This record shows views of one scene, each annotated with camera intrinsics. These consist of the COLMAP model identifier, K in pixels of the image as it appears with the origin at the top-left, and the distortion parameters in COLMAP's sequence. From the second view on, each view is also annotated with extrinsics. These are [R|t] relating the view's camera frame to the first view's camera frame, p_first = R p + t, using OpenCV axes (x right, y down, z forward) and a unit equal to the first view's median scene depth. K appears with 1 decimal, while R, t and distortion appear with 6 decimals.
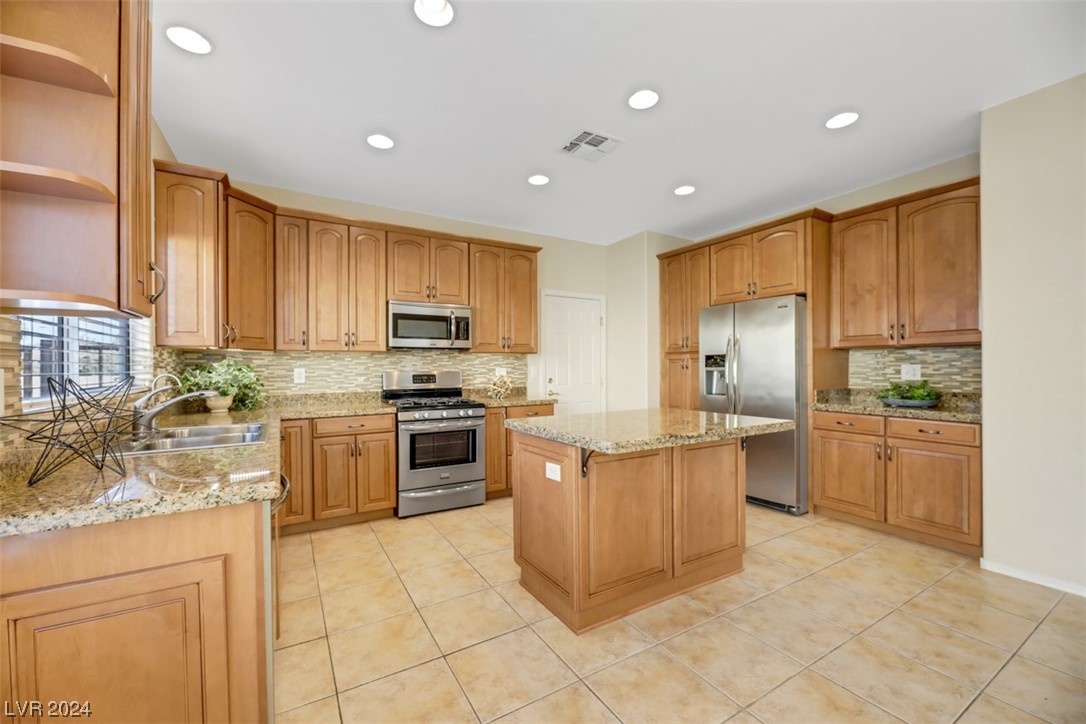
lens RADIAL K [[434.4, 0, 537.1], [0, 434.4, 364.8], [0, 0, 1]] dist [-0.001731, -0.000223]
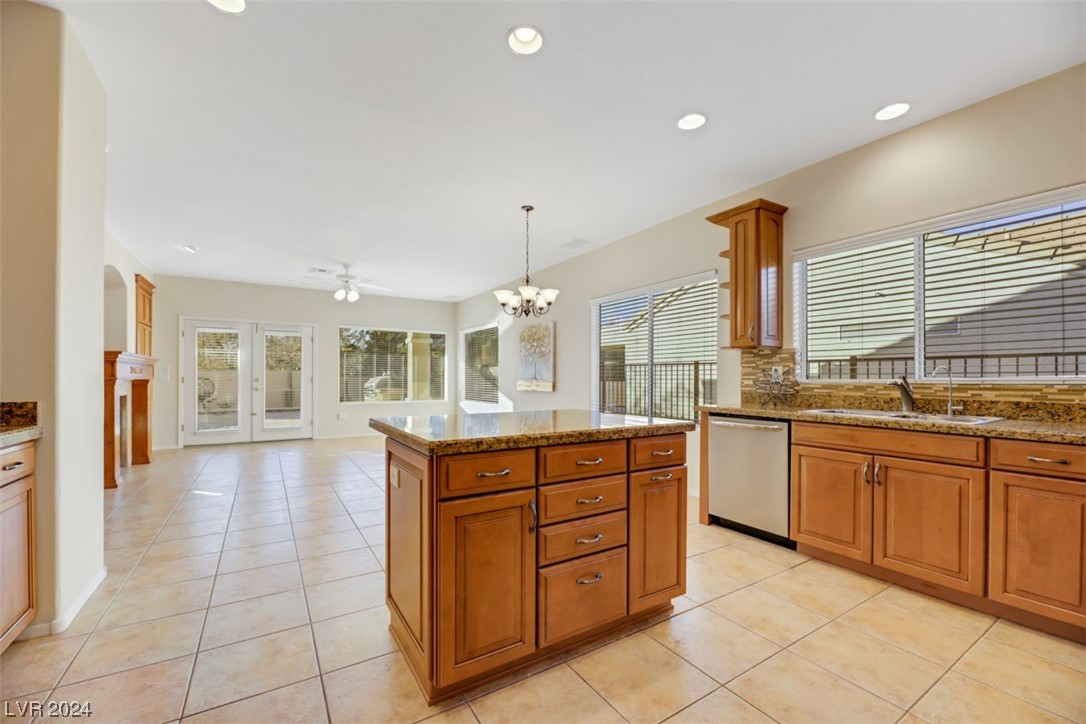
lens RADIAL K [[436.1, 0, 540.3], [0, 436.1, 374.5], [0, 0, 1]] dist [-0.003261, -0.000804]
pose [[-0.999506, 0.002797, -0.031317, 0.171369], [0.003166, 0.999926, -0.011754, 0.031817], [0.031282, -0.011848, -0.999440, 1.272743]]
